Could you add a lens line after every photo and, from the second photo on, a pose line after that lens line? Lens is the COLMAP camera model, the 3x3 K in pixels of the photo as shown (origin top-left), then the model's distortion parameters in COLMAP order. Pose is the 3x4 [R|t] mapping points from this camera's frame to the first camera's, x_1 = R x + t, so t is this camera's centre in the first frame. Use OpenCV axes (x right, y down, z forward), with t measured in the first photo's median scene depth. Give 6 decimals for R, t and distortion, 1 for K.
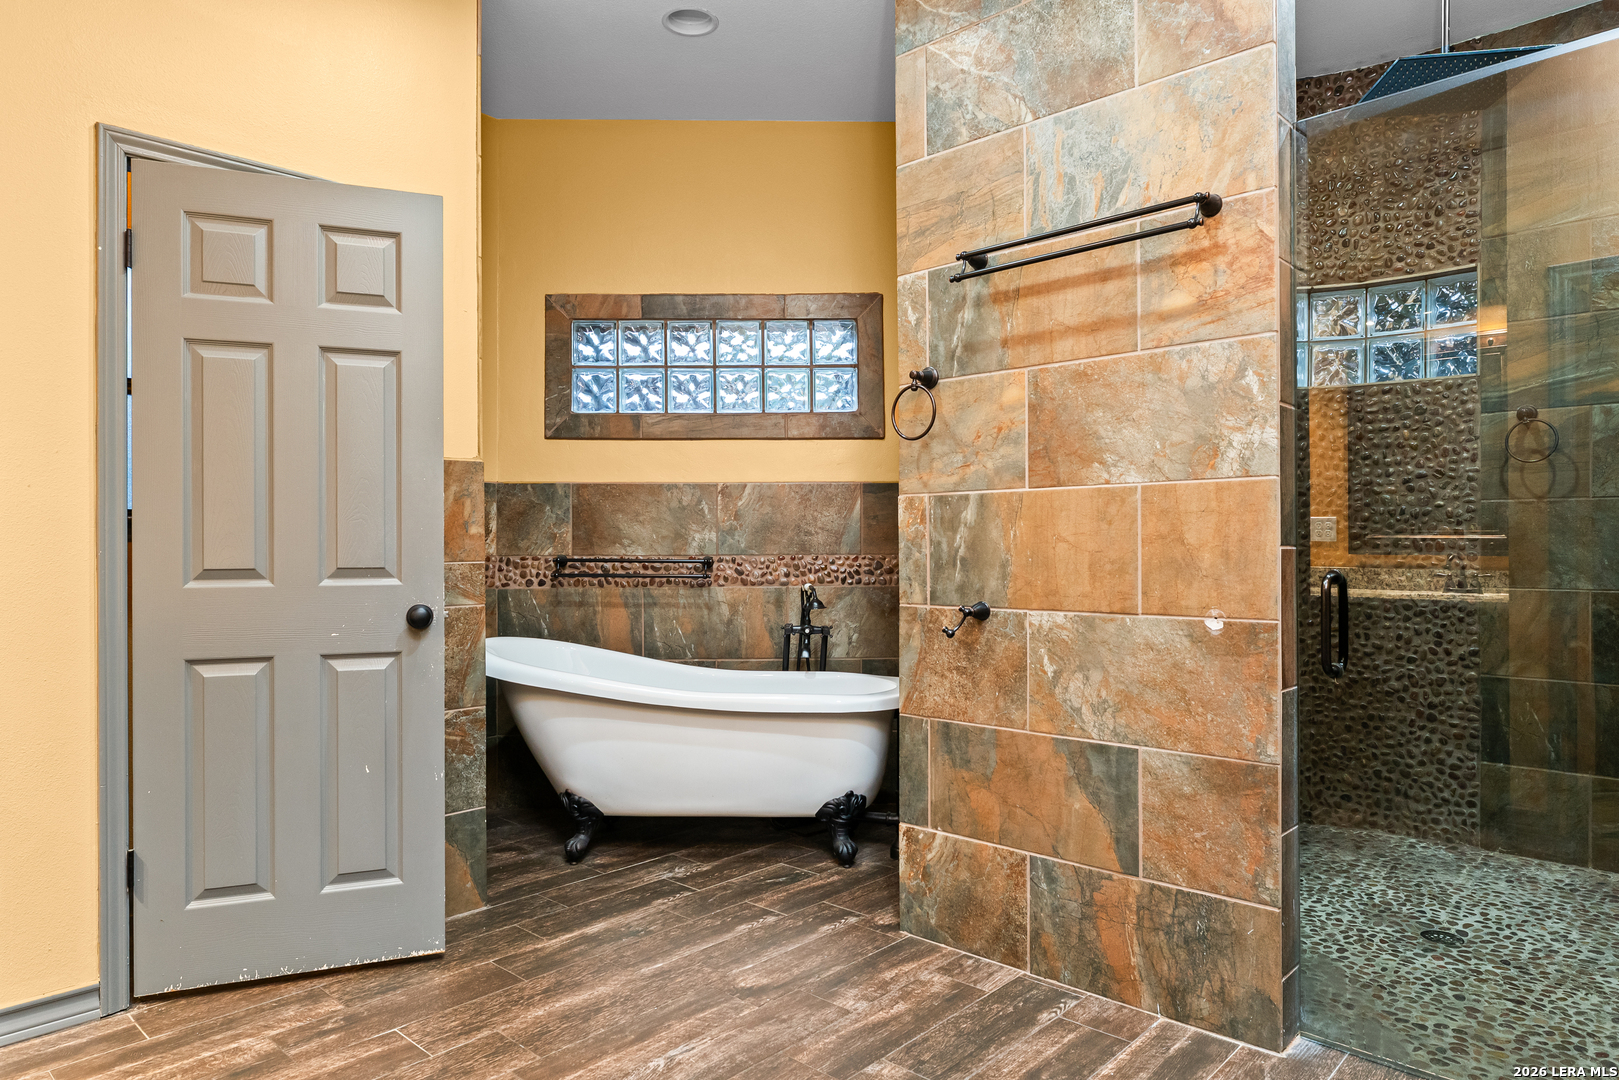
lens RADIAL K [[1018.7, 0, 801.8], [0, 1018.7, 542.8], [0, 0, 1]] dist [0.005773, 0.000637]
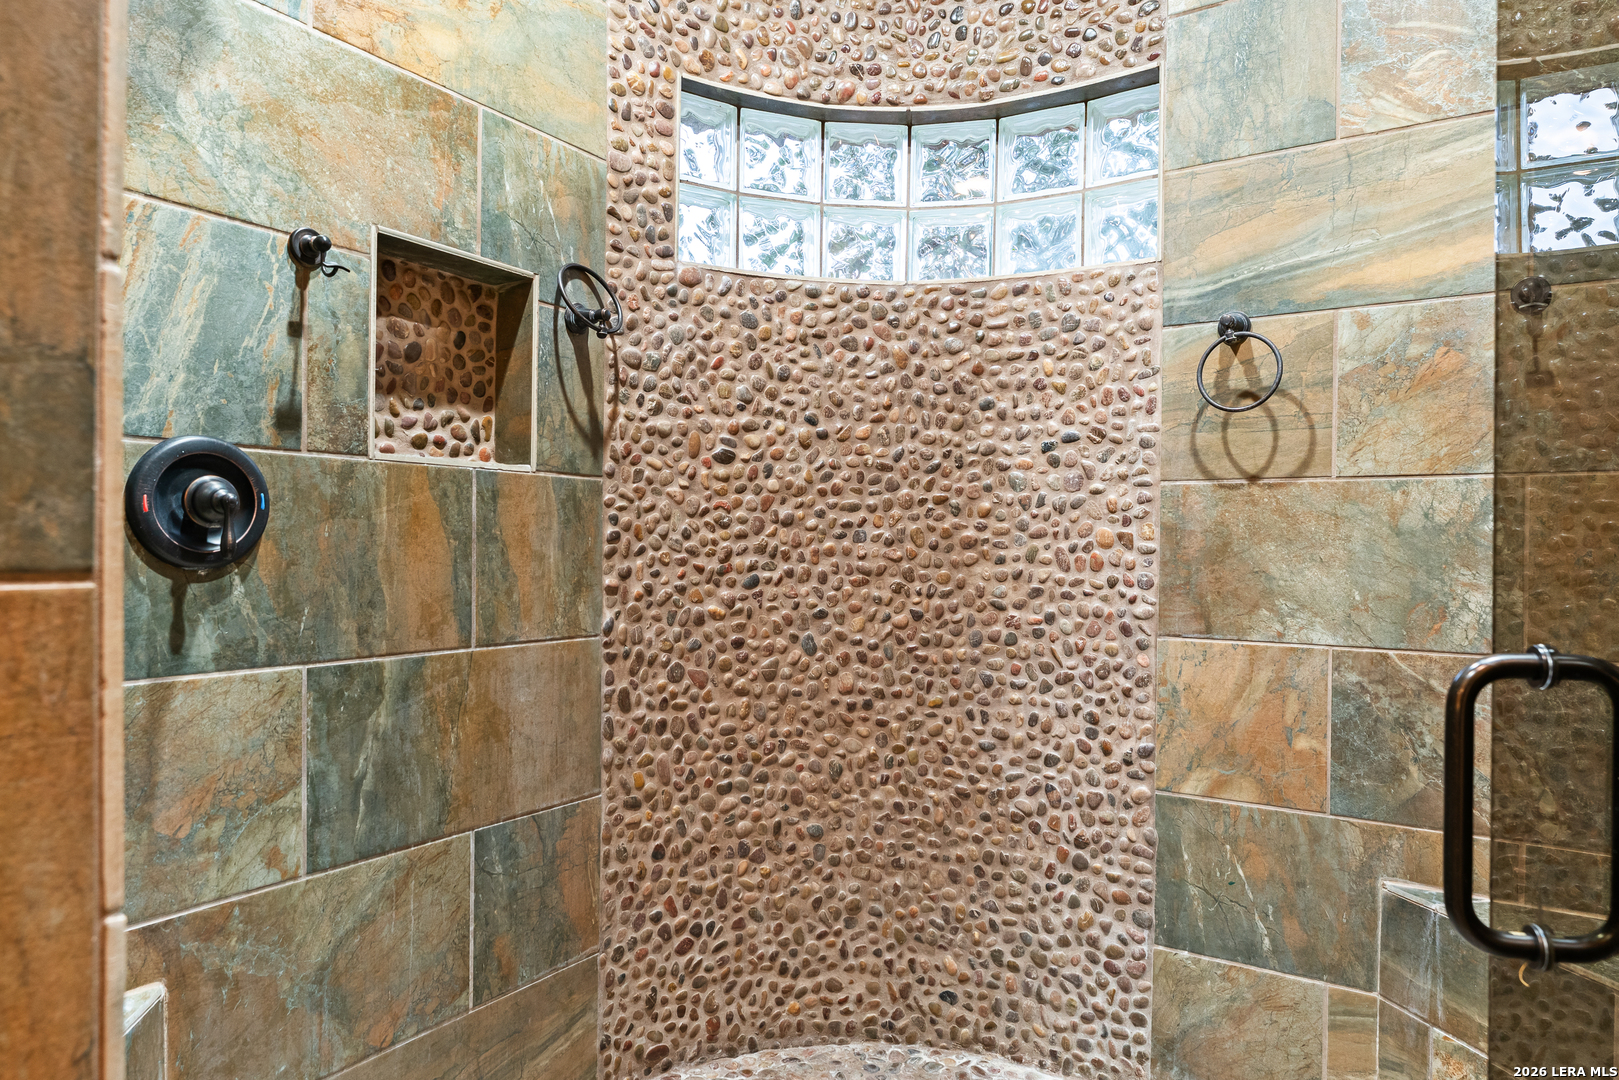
lens RADIAL K [[1018.7, 0, 801.5], [0, 1018.7, 546.1], [0, 0, 1]] dist [0.005773, 0.000637]
pose [[0.984245, 0.012347, 0.176377, 0.356014], [-0.012792, 0.999917, 0.001388, -0.004136], [-0.176345, -0.003623, 0.984322, 0.461462]]
